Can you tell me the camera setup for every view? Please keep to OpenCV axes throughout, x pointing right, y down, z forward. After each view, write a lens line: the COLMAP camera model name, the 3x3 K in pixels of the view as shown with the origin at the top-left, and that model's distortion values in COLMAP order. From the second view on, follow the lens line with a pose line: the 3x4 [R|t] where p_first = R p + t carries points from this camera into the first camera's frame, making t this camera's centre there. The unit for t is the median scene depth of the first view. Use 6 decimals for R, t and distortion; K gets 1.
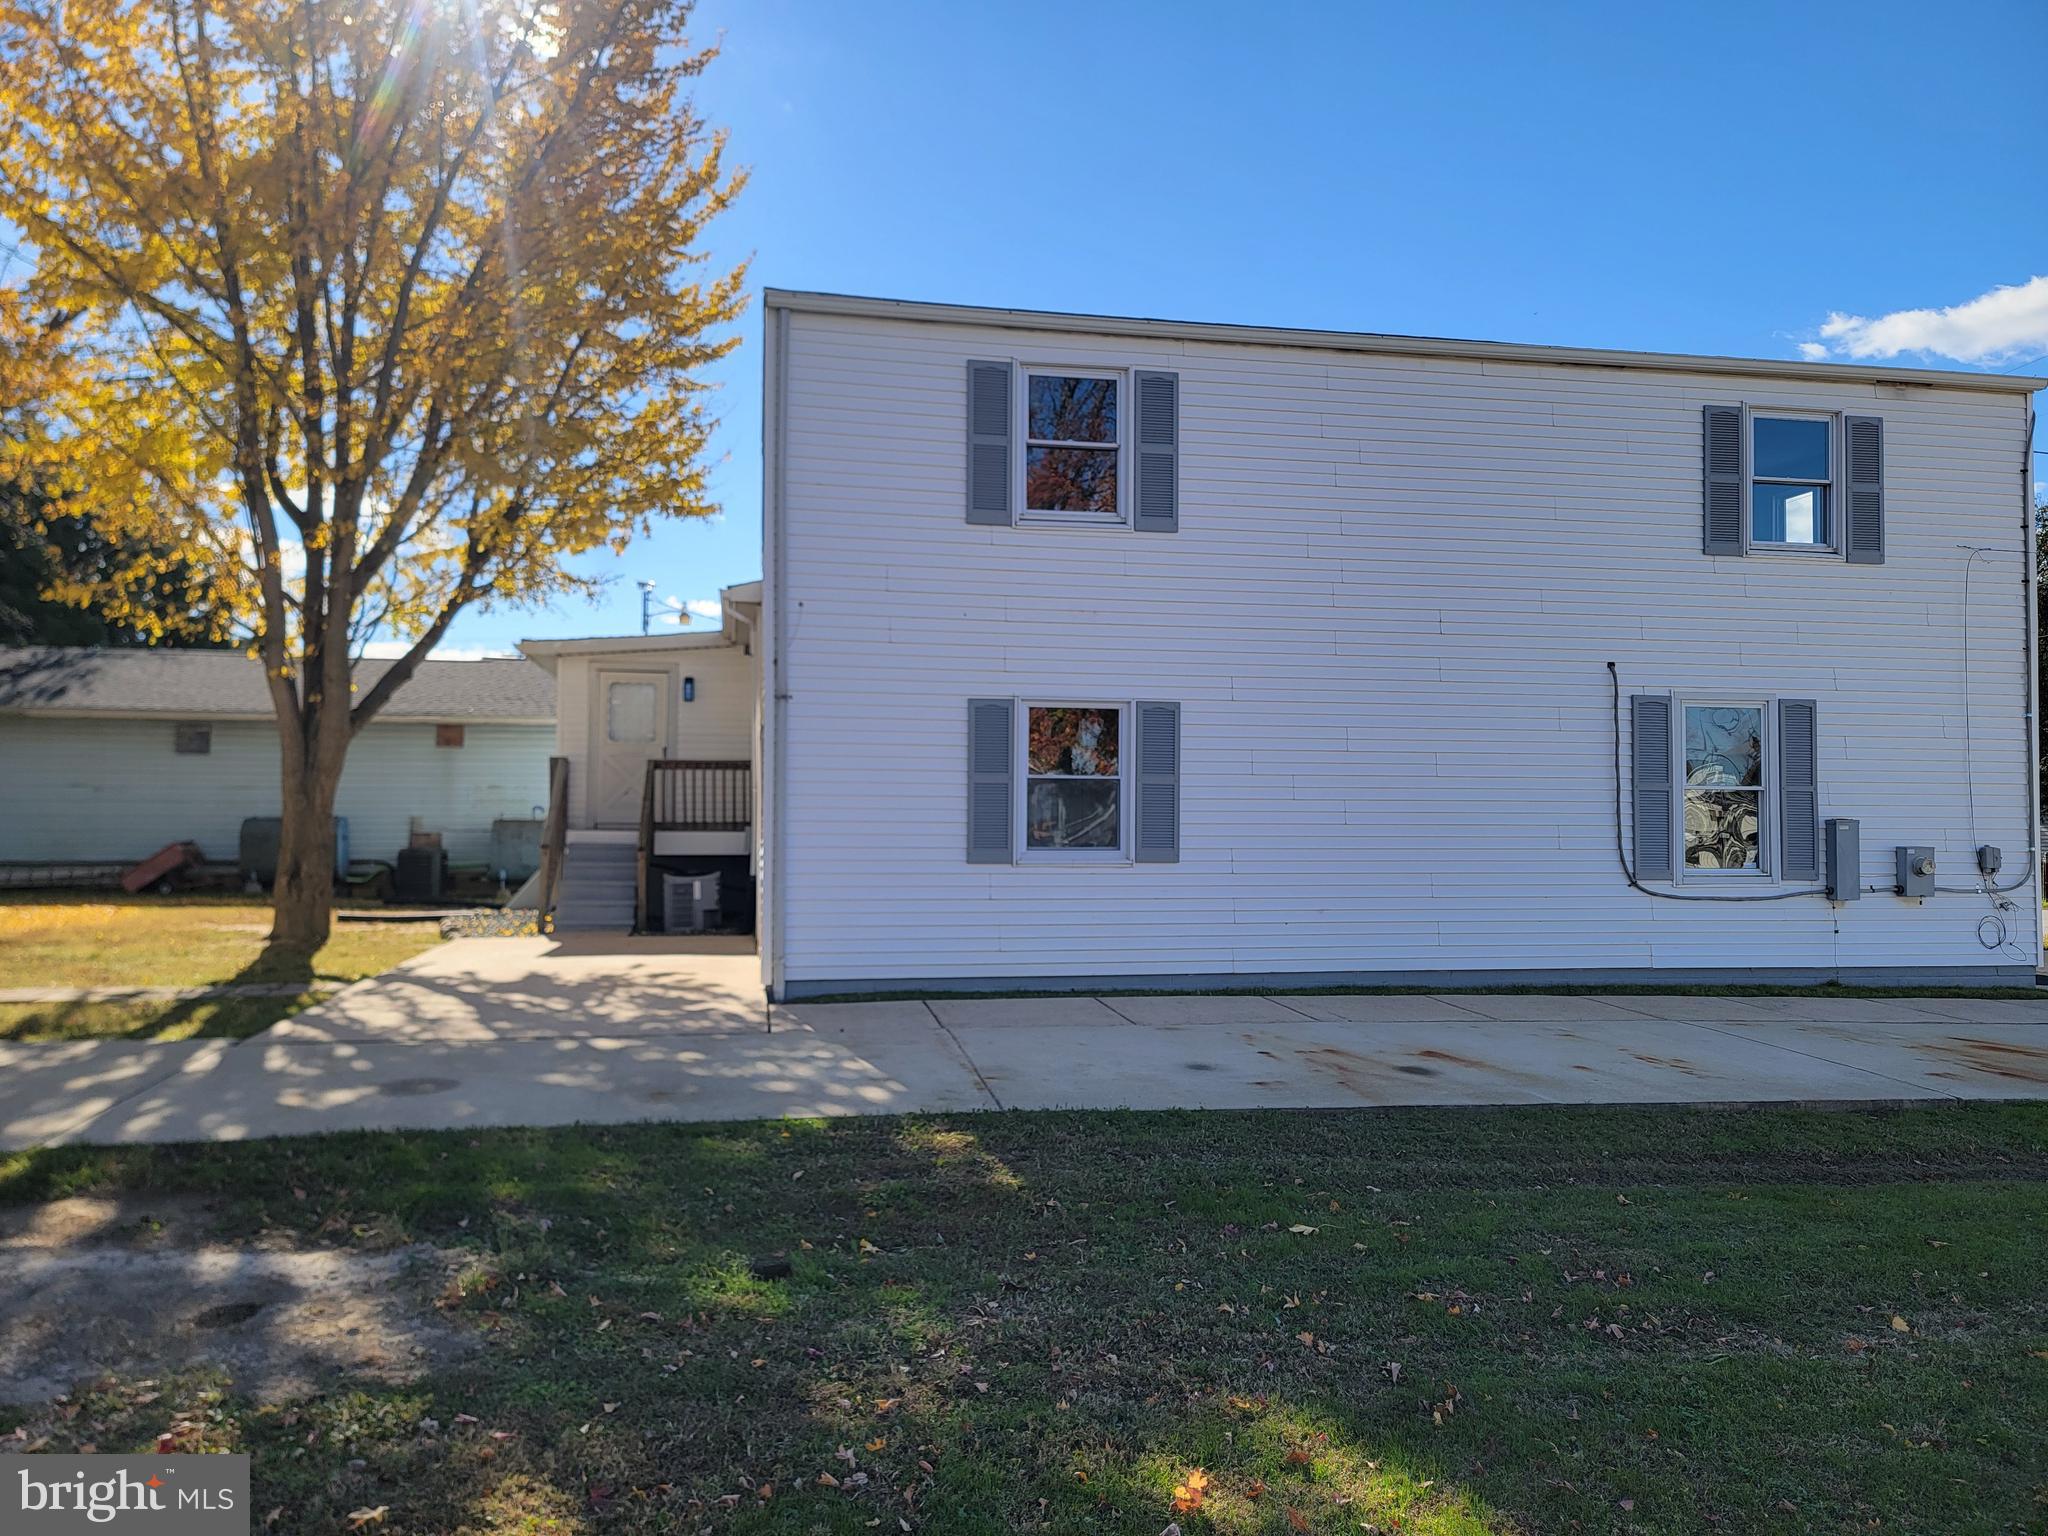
lens RADIAL K [[1441.8, 0, 1024.0], [0, 1441.8, 768.0], [0, 0, 1]] dist [0.002351, 0.000354]
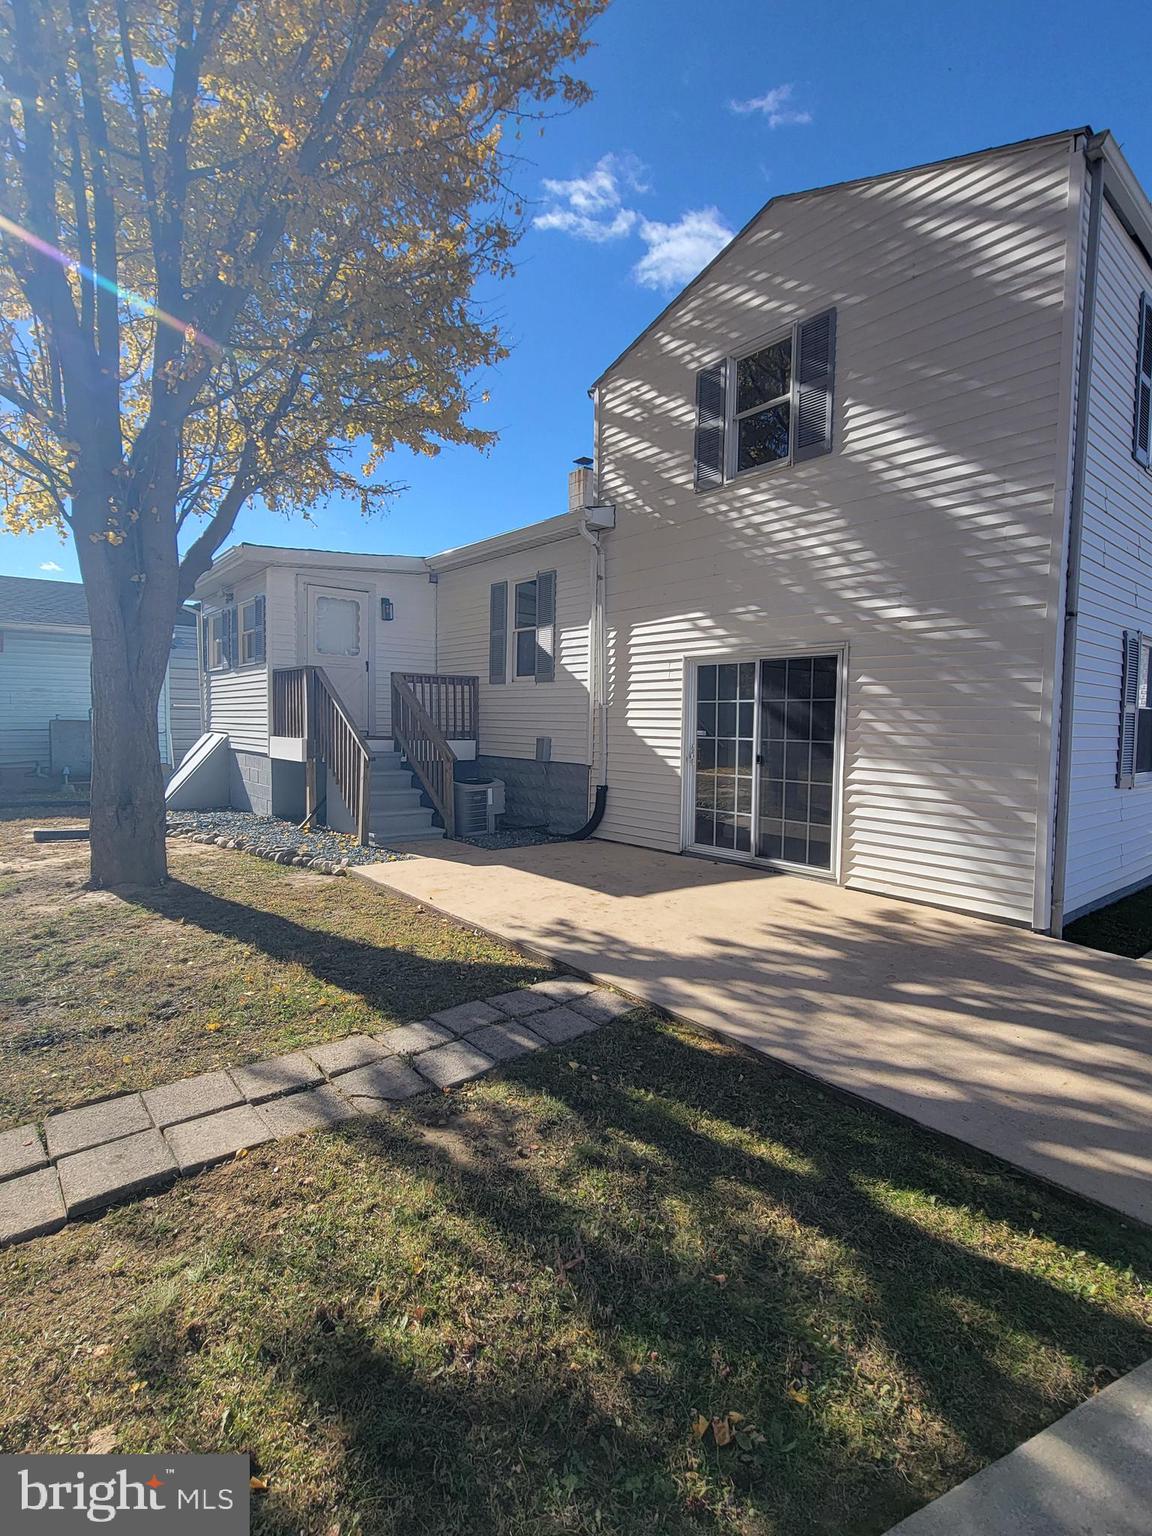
lens RADIAL K [[685.6, 0, 606.7], [0, 685.6, 753.5], [0, 0, 1]] dist [-0.023801, 0.000068]
pose [[0.849670, -0.020244, 0.526926, -0.369849], [-0.030456, 0.995711, 0.087364, 0.004384], [-0.526434, -0.090279, 0.845409, 0.457062]]
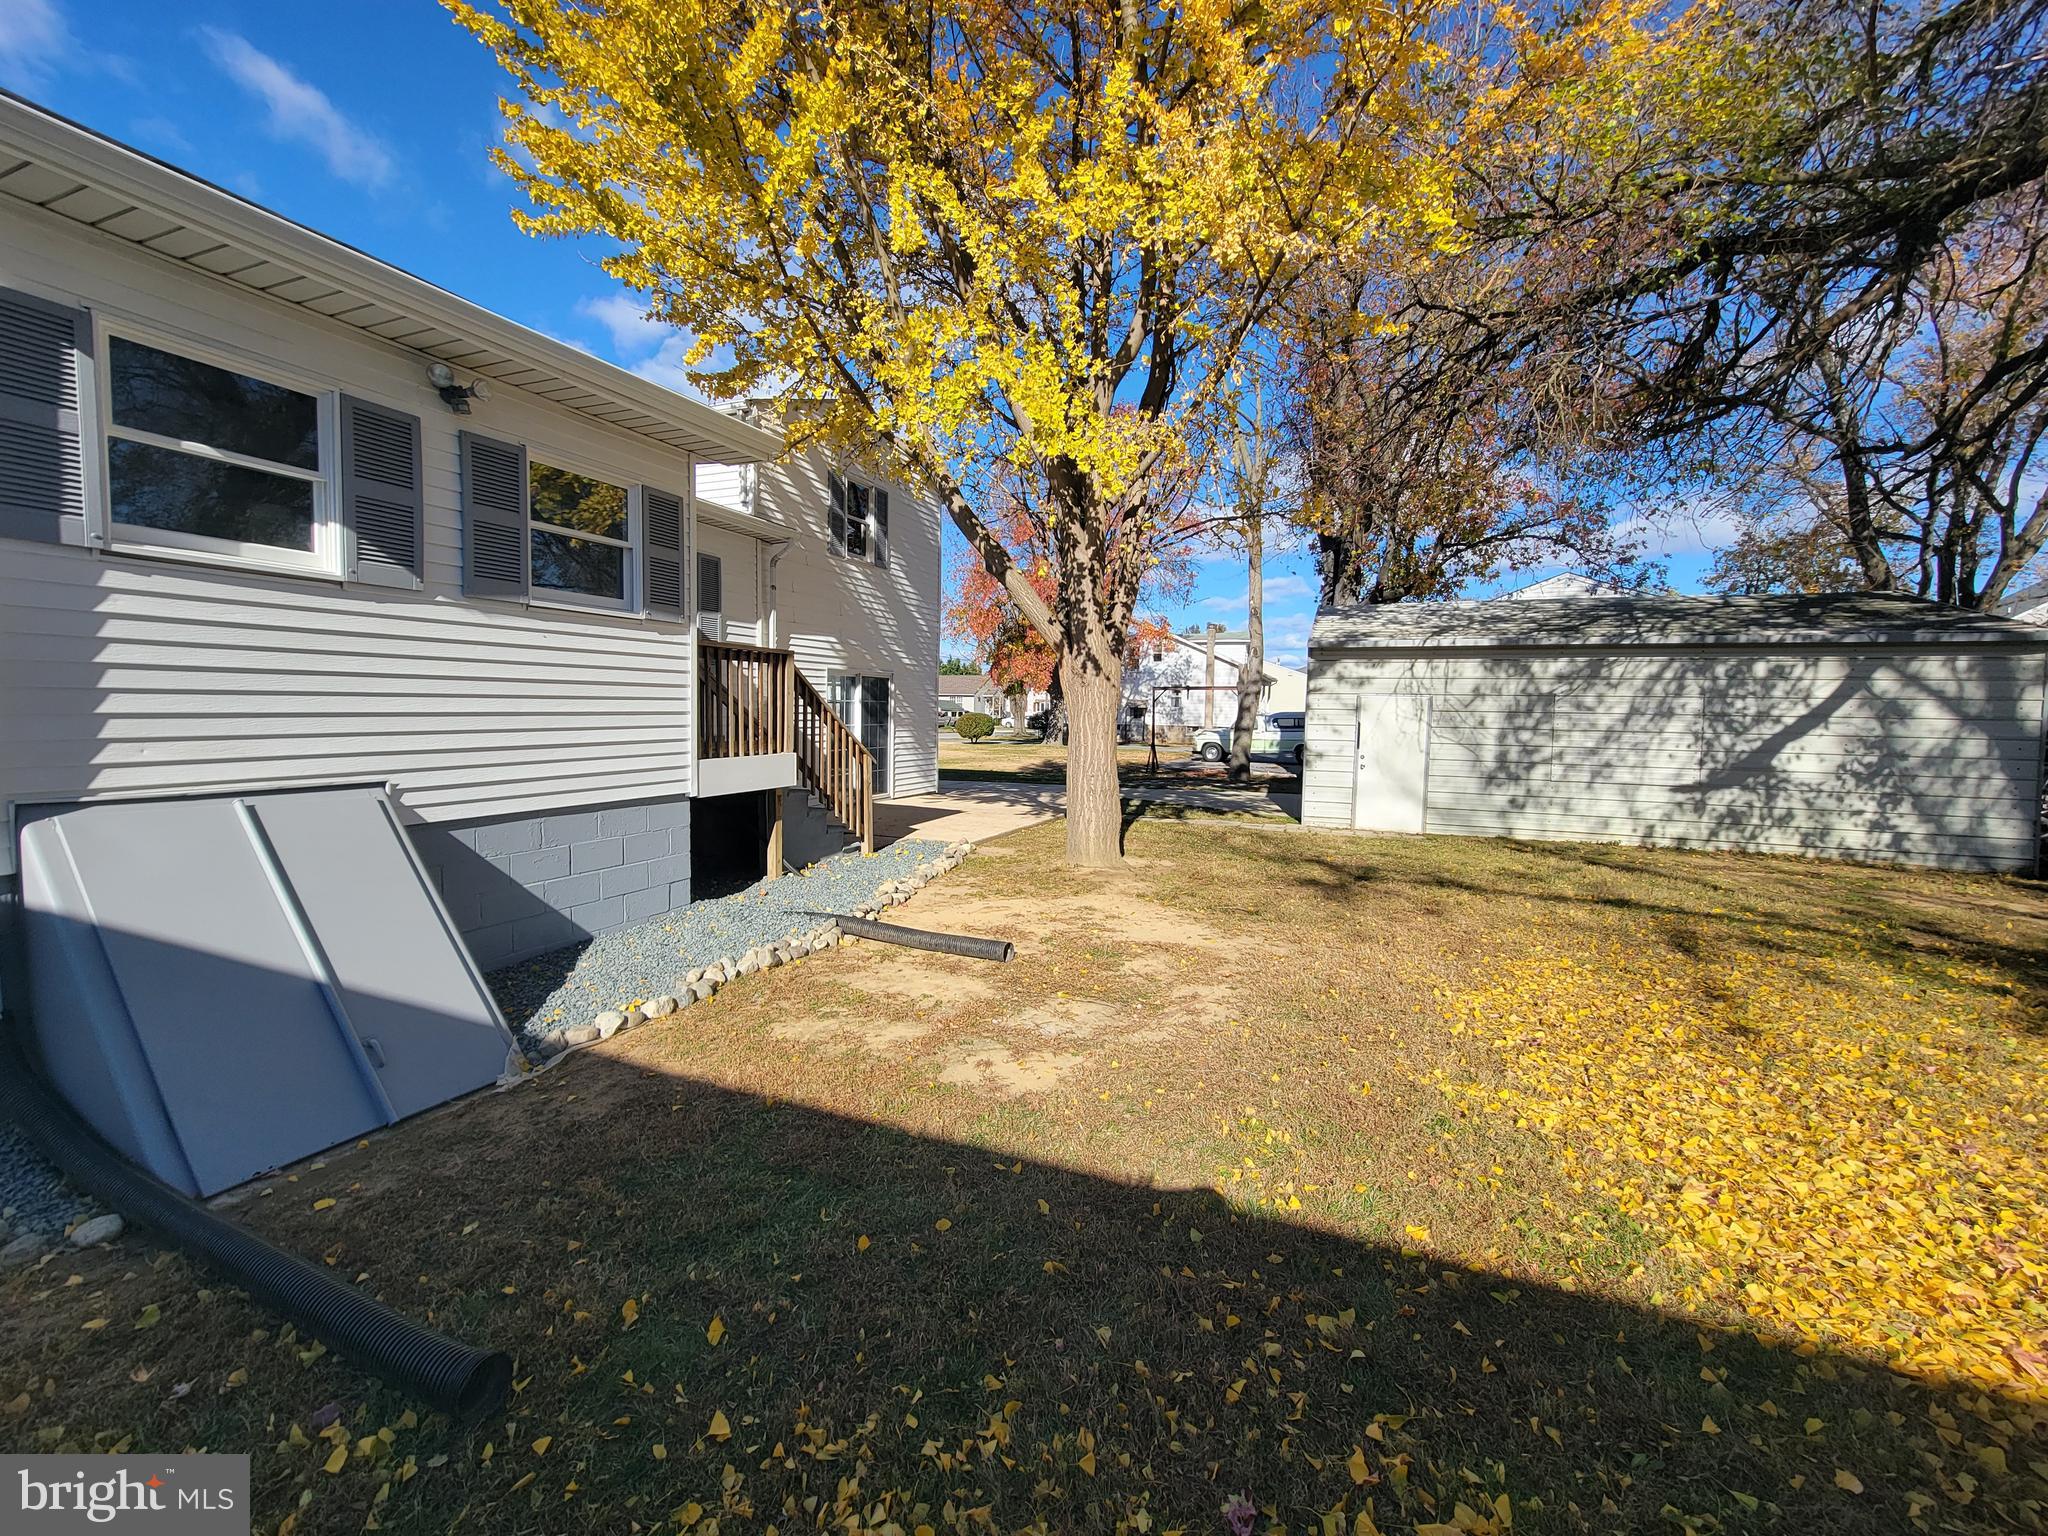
lens RADIAL K [[831.2, 0, 1013.9], [0, 831.2, 753.8], [0, 0, 1]] dist [-0.003106, 0.000545]
pose [[-0.825914, -0.050207, 0.561556, -0.604674], [-0.042536, 0.998737, 0.026734, 0.025189], [-0.562189, -0.001806, -0.827007, 1.184378]]
